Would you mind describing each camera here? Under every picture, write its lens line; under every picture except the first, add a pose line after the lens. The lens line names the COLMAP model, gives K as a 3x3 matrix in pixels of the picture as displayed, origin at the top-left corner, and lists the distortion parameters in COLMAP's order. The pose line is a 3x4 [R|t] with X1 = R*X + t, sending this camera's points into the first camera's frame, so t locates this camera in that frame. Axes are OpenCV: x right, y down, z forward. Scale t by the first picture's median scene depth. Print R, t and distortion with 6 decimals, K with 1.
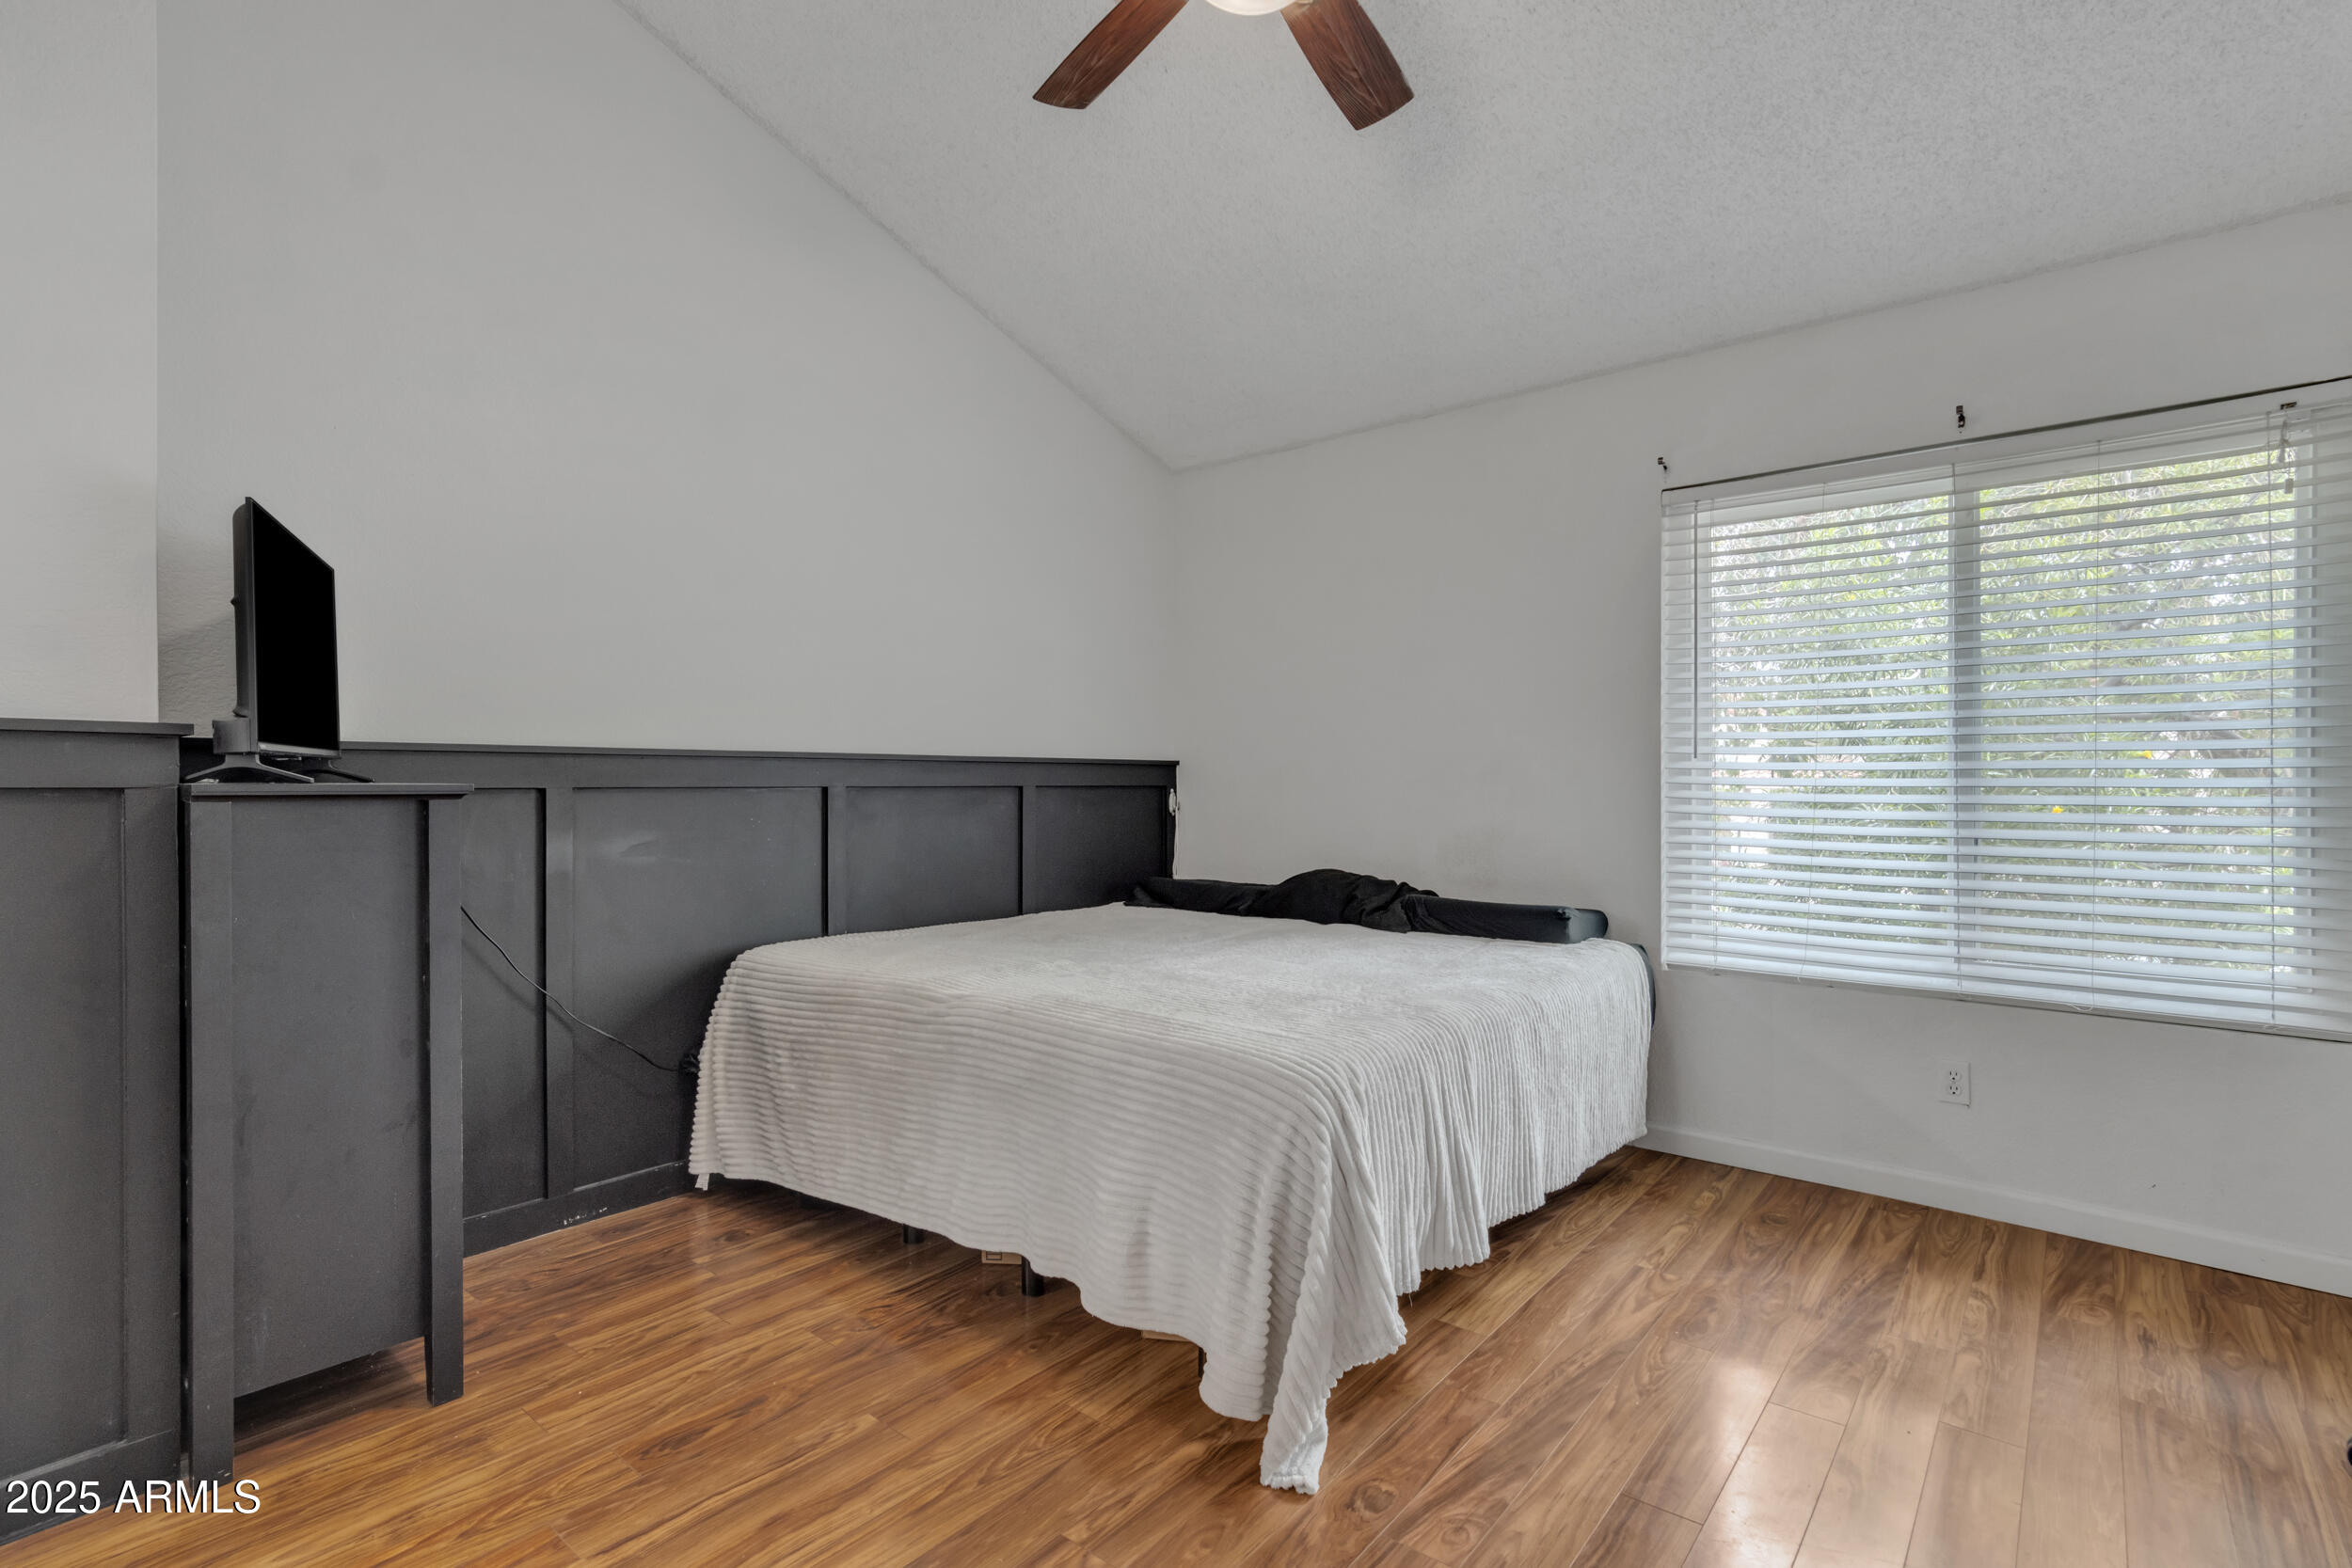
lens RADIAL K [[1097.9, 0, 1175.5], [0, 1097.9, 788.4], [0, 0, 1]] dist [0.001518, -0.002509]
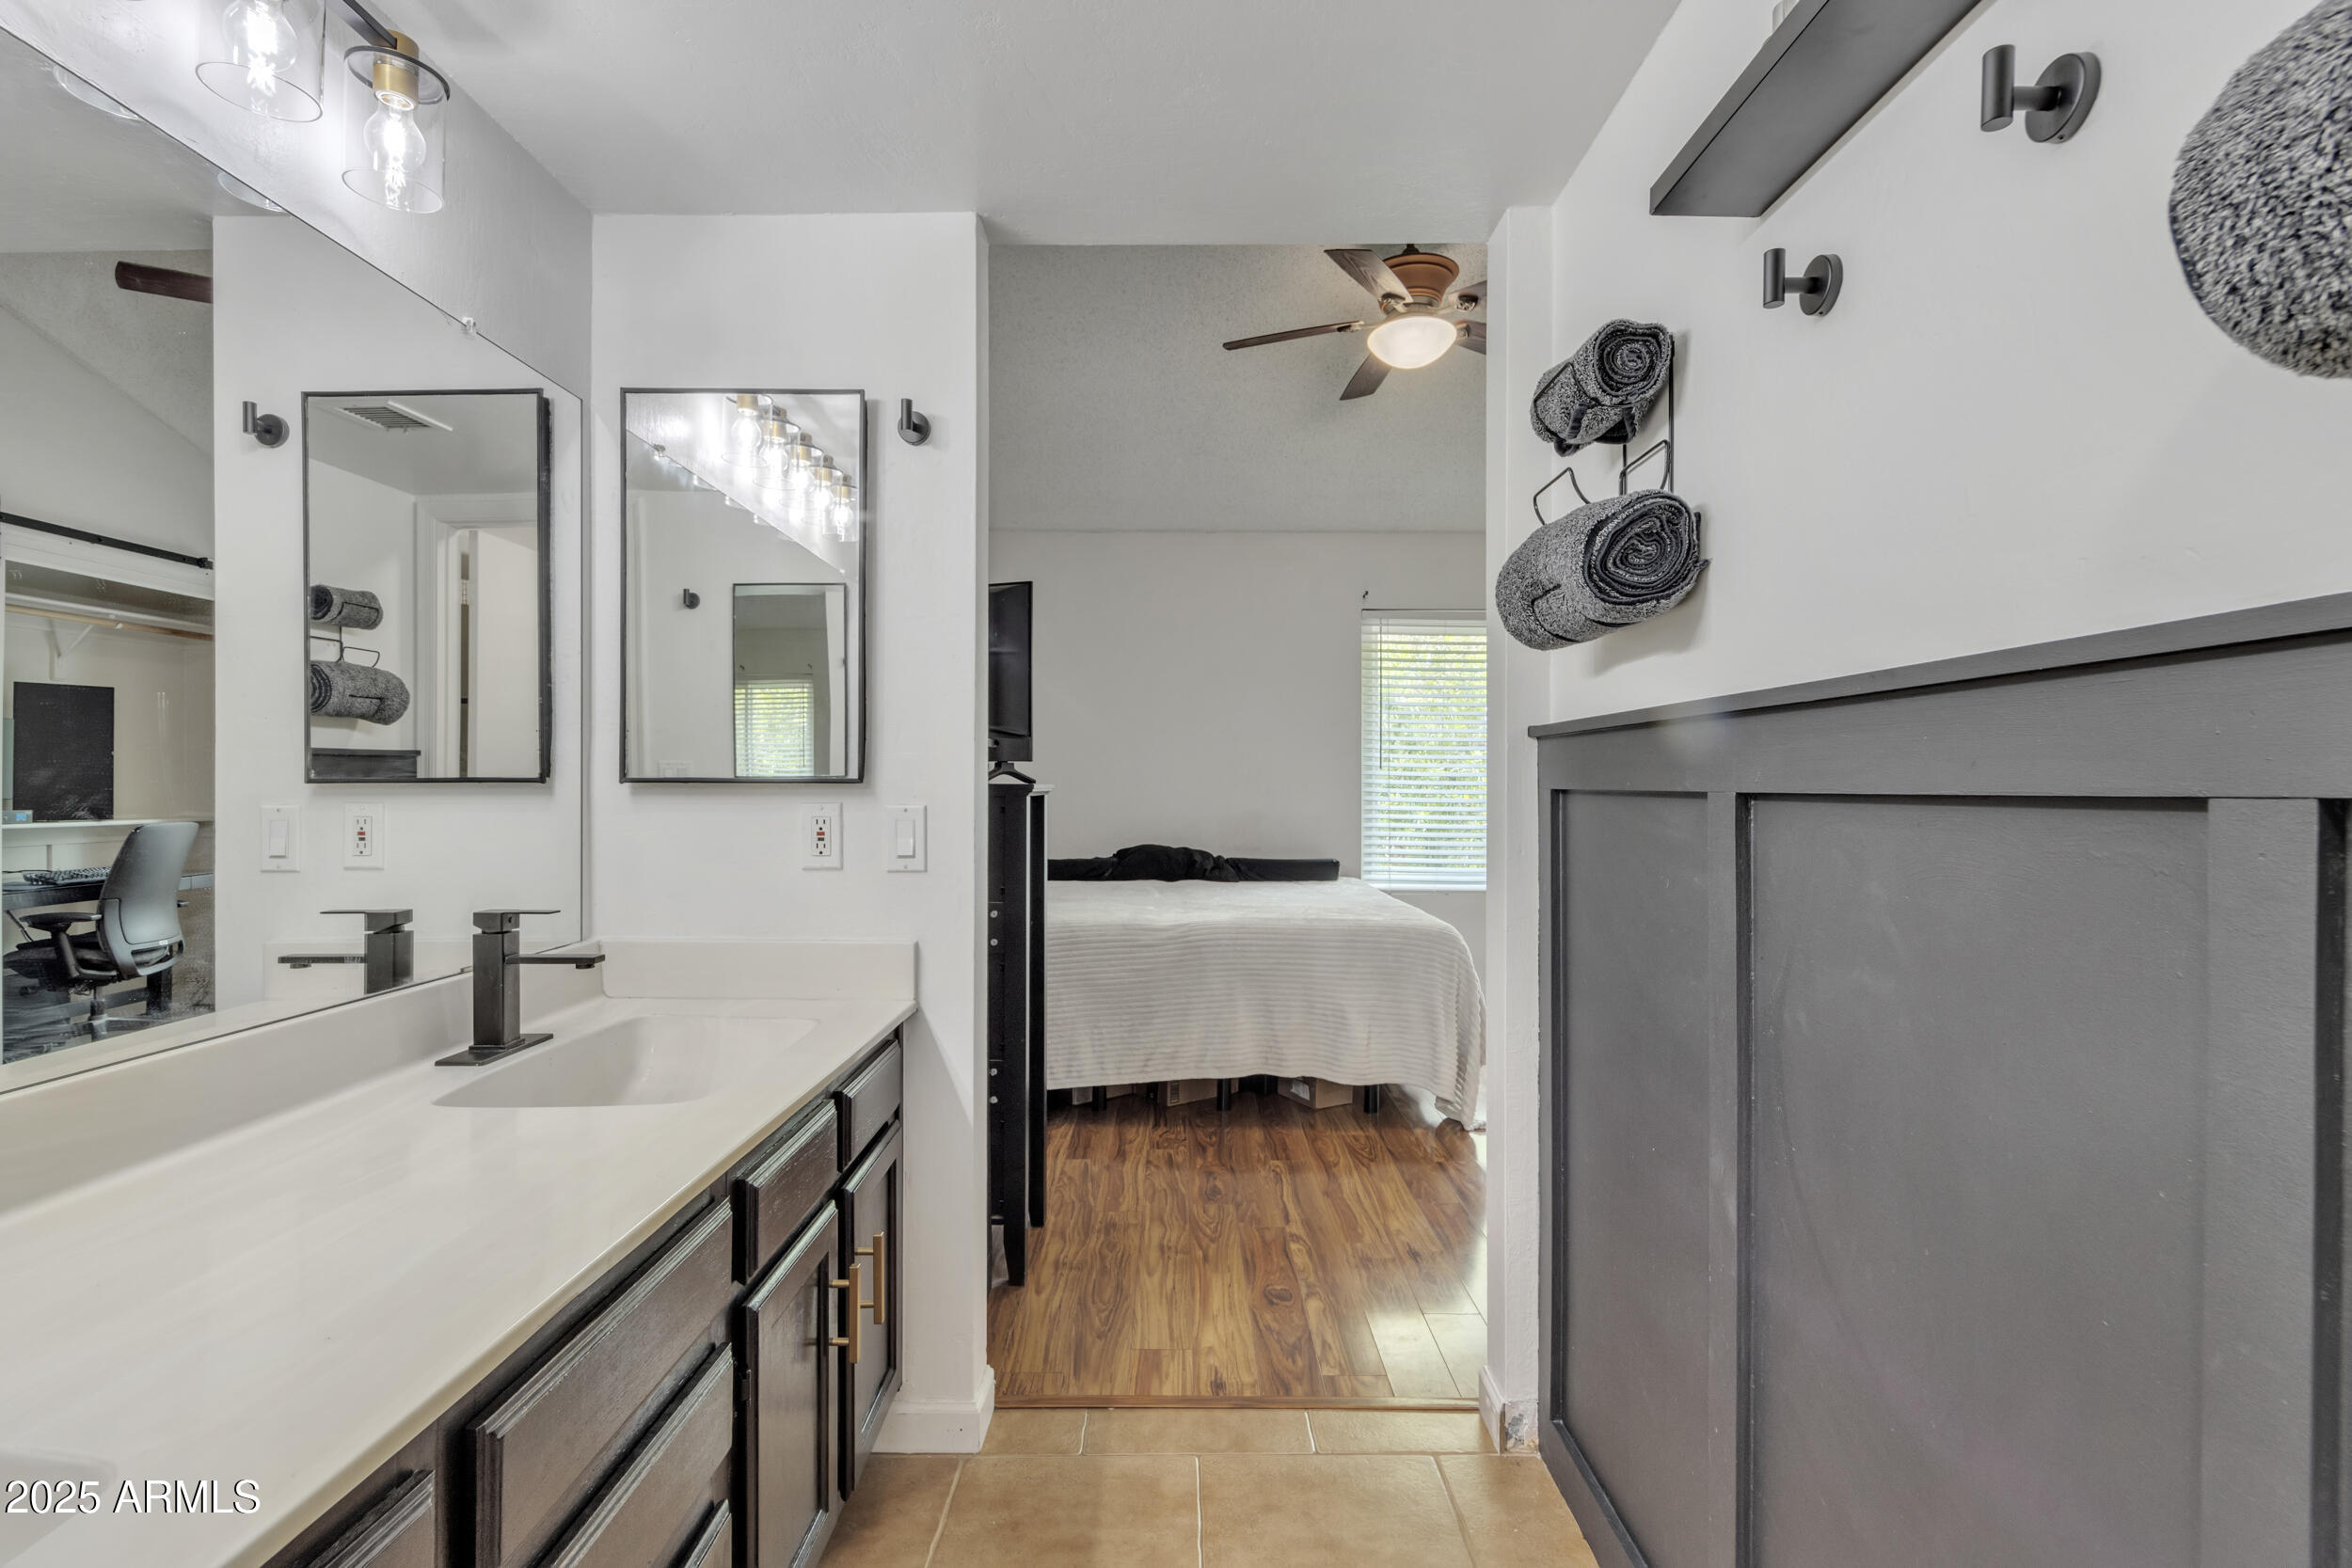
lens RADIAL K [[1097.9, 0, 1175.5], [0, 1097.9, 788.4], [0, 0, 1]] dist [0.001518, -0.002509]
pose [[0.766853, -0.000726, 0.641823, -1.331895], [-0.000513, 0.999998, 0.001743, 0.000131], [-0.641823, -0.001666, 0.766851, -0.170412]]
